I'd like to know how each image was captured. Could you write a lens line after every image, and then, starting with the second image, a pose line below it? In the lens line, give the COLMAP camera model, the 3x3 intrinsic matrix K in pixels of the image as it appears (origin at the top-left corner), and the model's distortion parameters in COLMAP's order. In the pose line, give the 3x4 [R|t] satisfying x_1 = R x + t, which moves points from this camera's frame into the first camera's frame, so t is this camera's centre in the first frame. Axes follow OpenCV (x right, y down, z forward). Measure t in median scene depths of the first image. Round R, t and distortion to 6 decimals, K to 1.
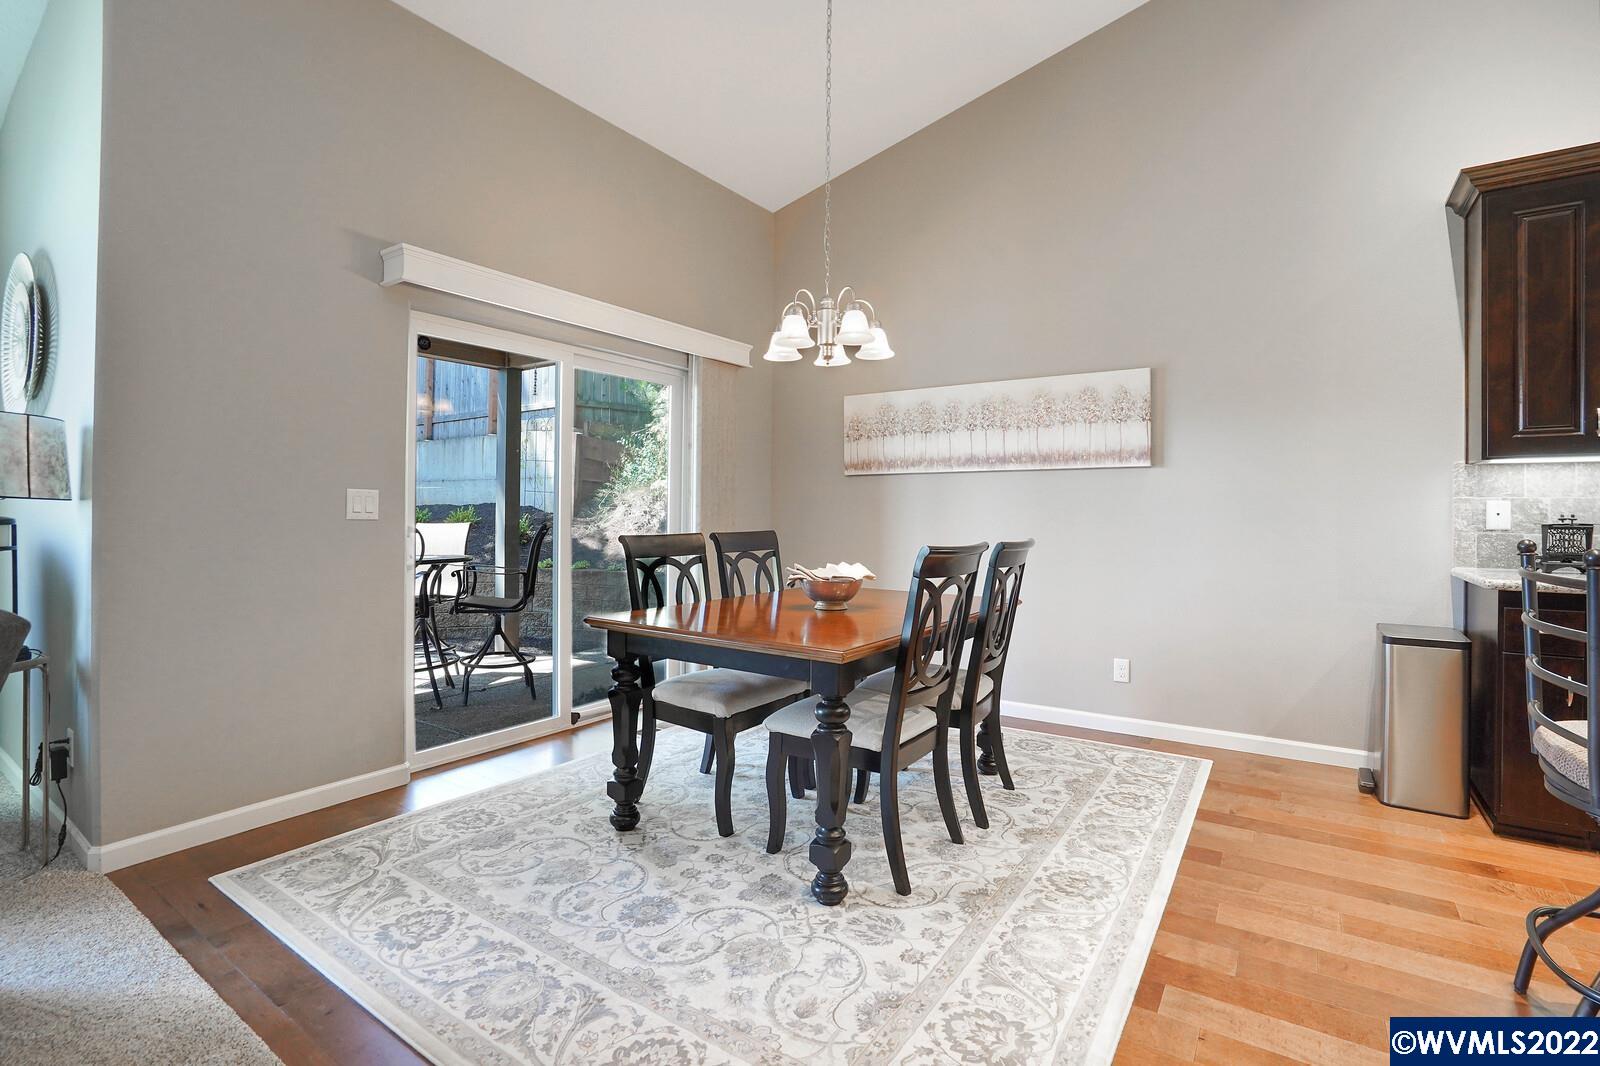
lens RADIAL K [[743.2, 0, 757.9], [0, 743.2, 509.5], [0, 0, 1]] dist [-0.041126, 0.006240]
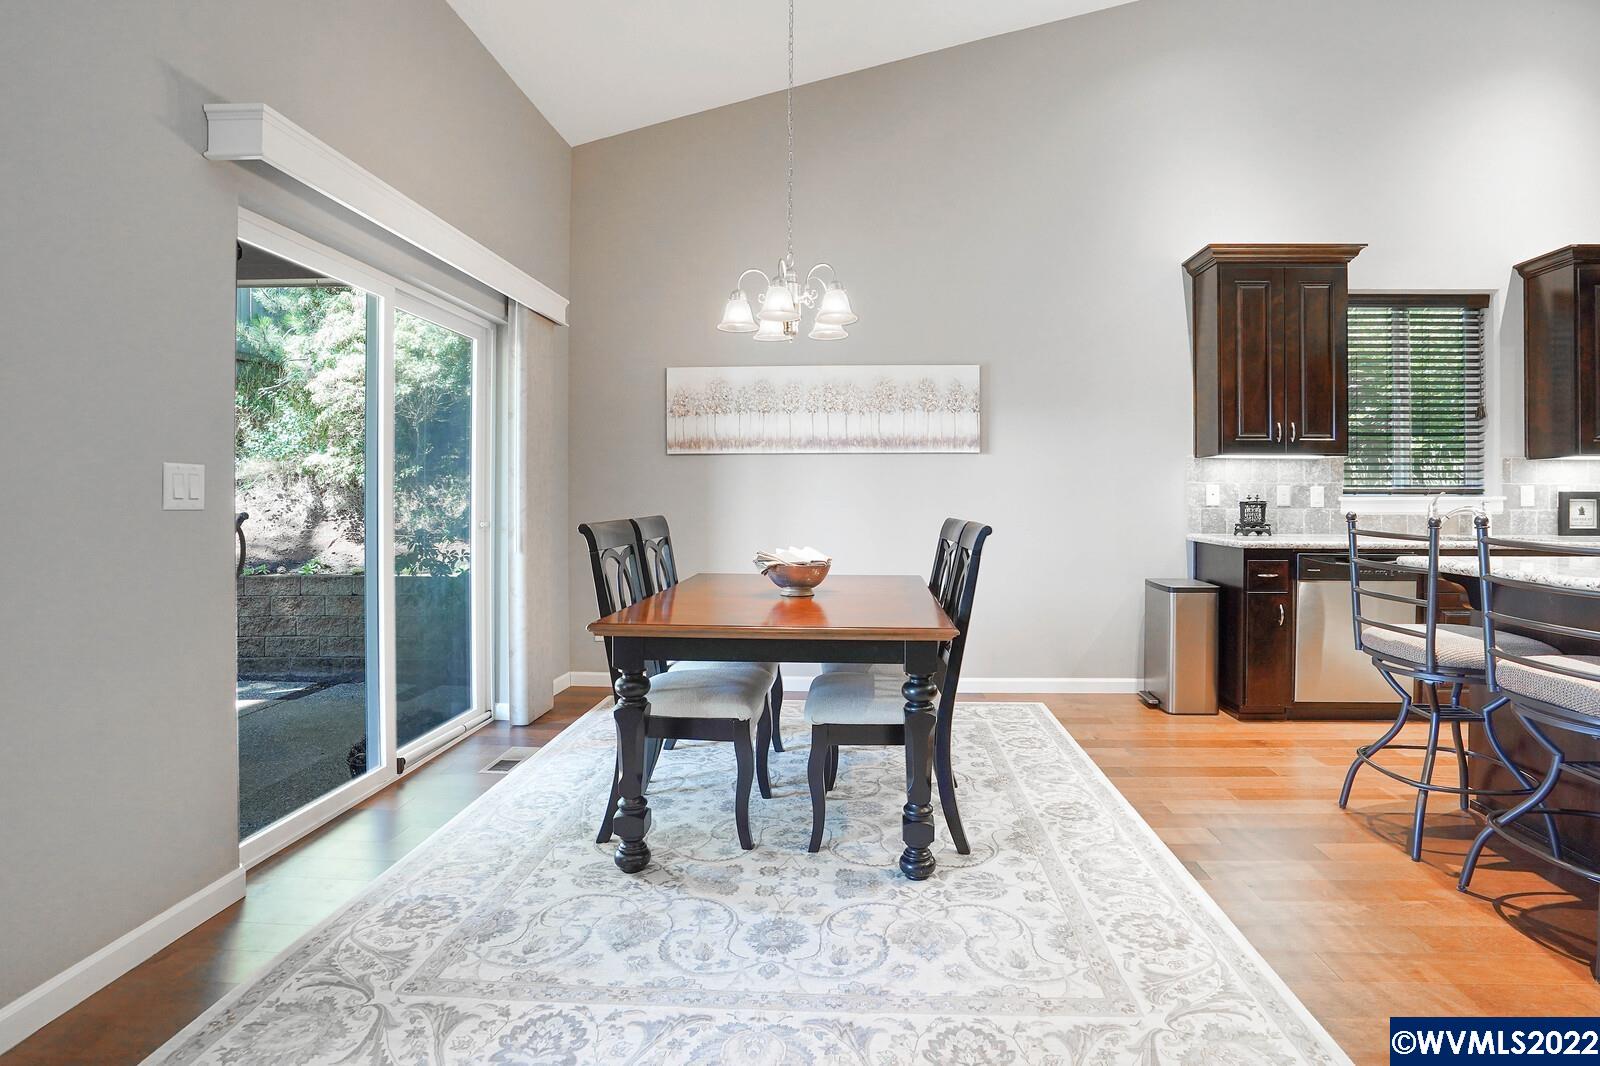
lens RADIAL K [[811.1, 0, 834.1], [0, 811.1, 498.0], [0, 0, 1]] dist [-0.041553, 0.007805]
pose [[0.841135, -0.006714, 0.540784, -0.442557], [0.001392, 0.999947, 0.010249, -0.003102], [-0.540824, -0.007868, 0.841099, 0.093948]]
